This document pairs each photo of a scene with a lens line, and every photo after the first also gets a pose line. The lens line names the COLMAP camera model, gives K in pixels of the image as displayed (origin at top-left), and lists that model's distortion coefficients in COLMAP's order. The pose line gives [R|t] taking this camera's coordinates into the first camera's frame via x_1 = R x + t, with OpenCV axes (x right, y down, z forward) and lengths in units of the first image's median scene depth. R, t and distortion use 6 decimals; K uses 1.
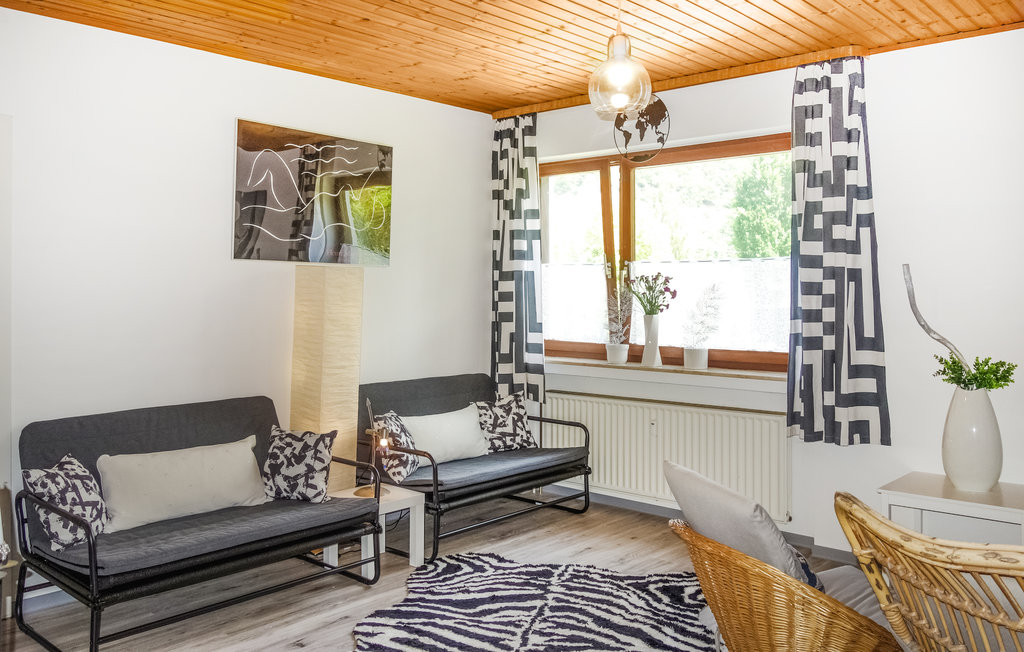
lens RADIAL K [[846.4, 0, 512.0], [0, 846.4, 326.0], [0, 0, 1]] dist [-0.000463, -0.001052]
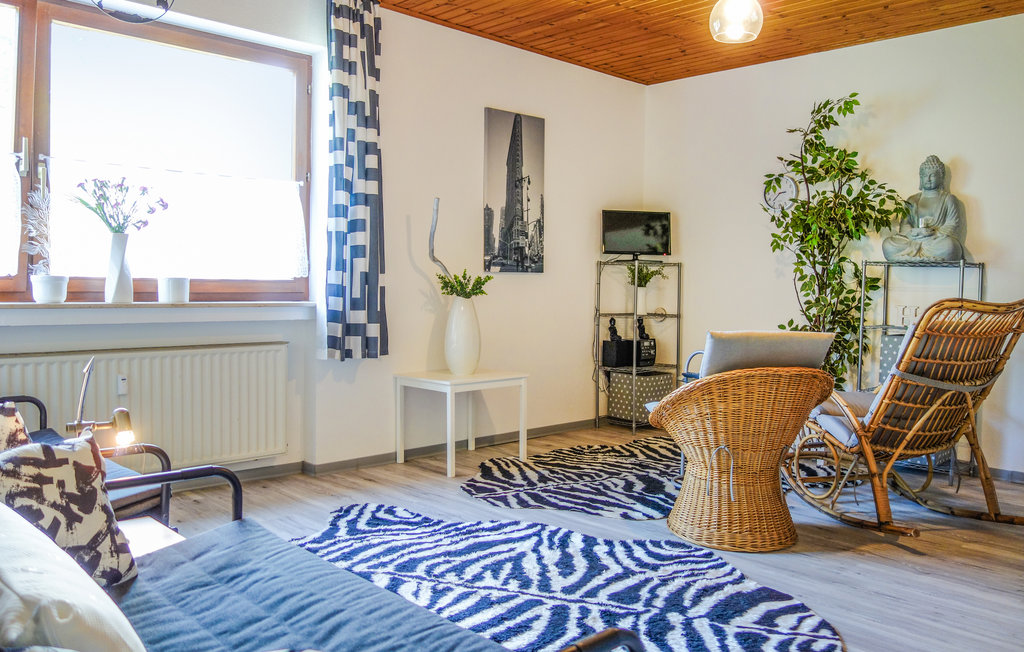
lens RADIAL K [[824.5, 0, 513.3], [0, 824.5, 342.4], [0, 0, 1]] dist [0.001811, 0.001468]
pose [[0.060534, -0.069224, 0.995763, -0.655401], [0.029791, 0.997273, 0.067518, 0.052148], [-0.997721, 0.025578, 0.062431, 0.744577]]
